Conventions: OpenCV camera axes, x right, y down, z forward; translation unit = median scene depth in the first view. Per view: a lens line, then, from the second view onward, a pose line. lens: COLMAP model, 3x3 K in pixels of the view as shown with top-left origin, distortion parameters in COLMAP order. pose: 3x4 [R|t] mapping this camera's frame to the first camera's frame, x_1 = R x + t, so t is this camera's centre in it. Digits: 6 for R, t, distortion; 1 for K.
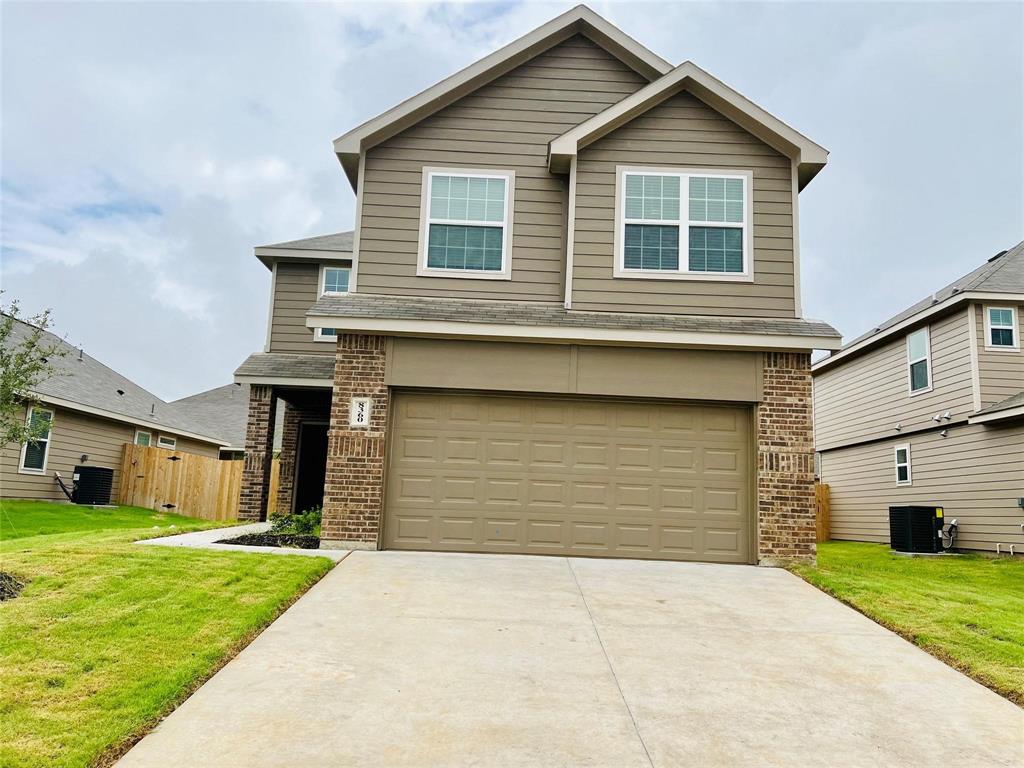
lens RADIAL K [[768.5, 0, 516.8], [0, 768.5, 380.2], [0, 0, 1]] dist [0.072472, -0.079118]
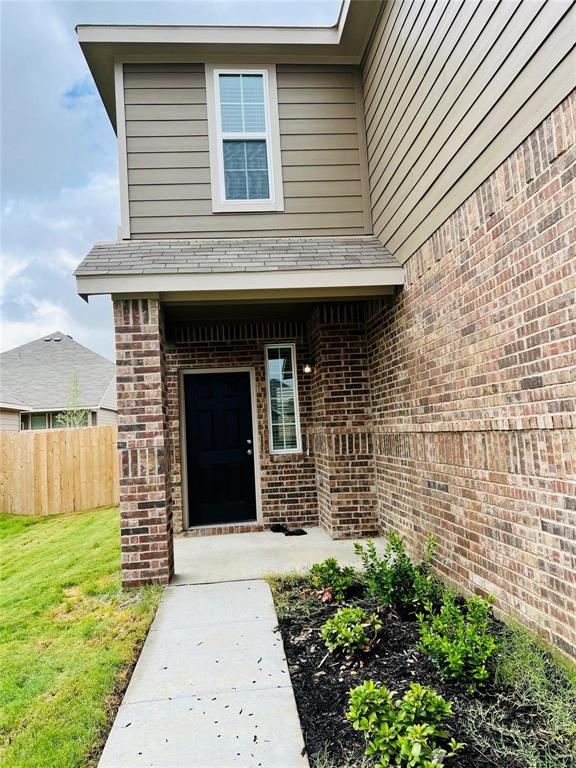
lens RADIAL K [[576.3, 0, 288.7], [0, 576.3, 388.7], [0, 0, 1]] dist [0.072472, -0.079118]
pose [[0.992157, -0.087966, 0.088809, -0.353437], [0.079028, 0.991886, 0.099583, 0.044317], [-0.096849, -0.091784, 0.991058, 0.820712]]
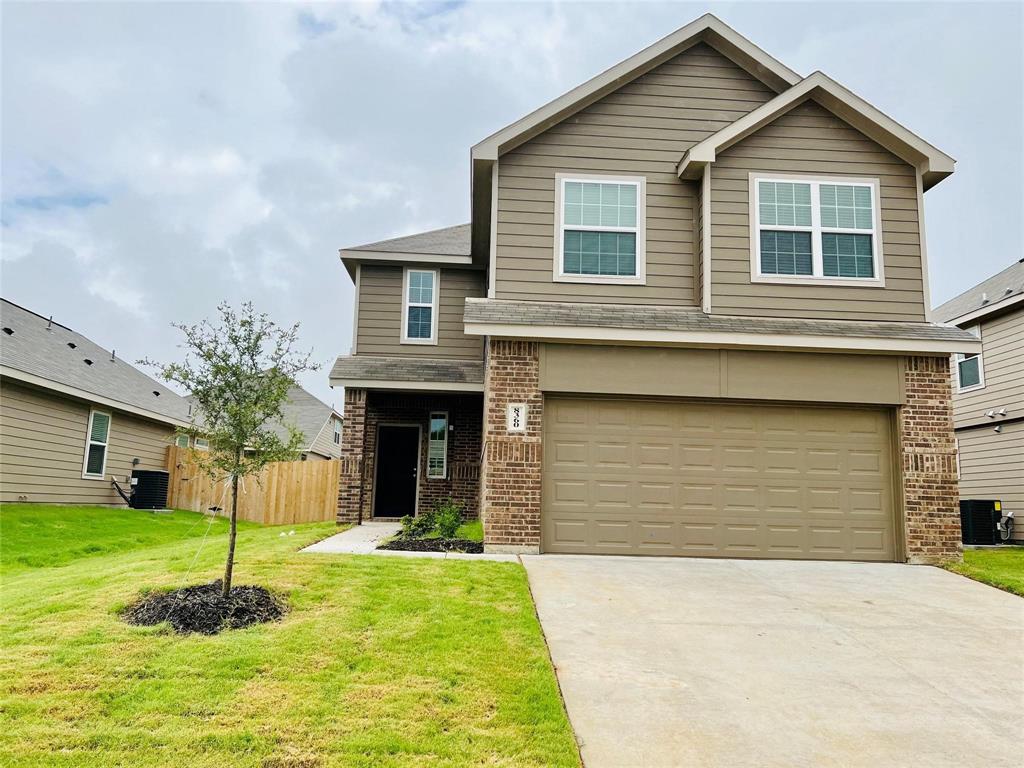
lens RADIAL K [[768.5, 0, 516.7], [0, 768.5, 378.2], [0, 0, 1]] dist [0.072472, -0.079118]
pose [[0.998744, -0.006040, 0.049731, -0.221986], [0.005803, 0.999971, 0.004896, -0.013238], [-0.049759, -0.004601, 0.998751, -0.006280]]
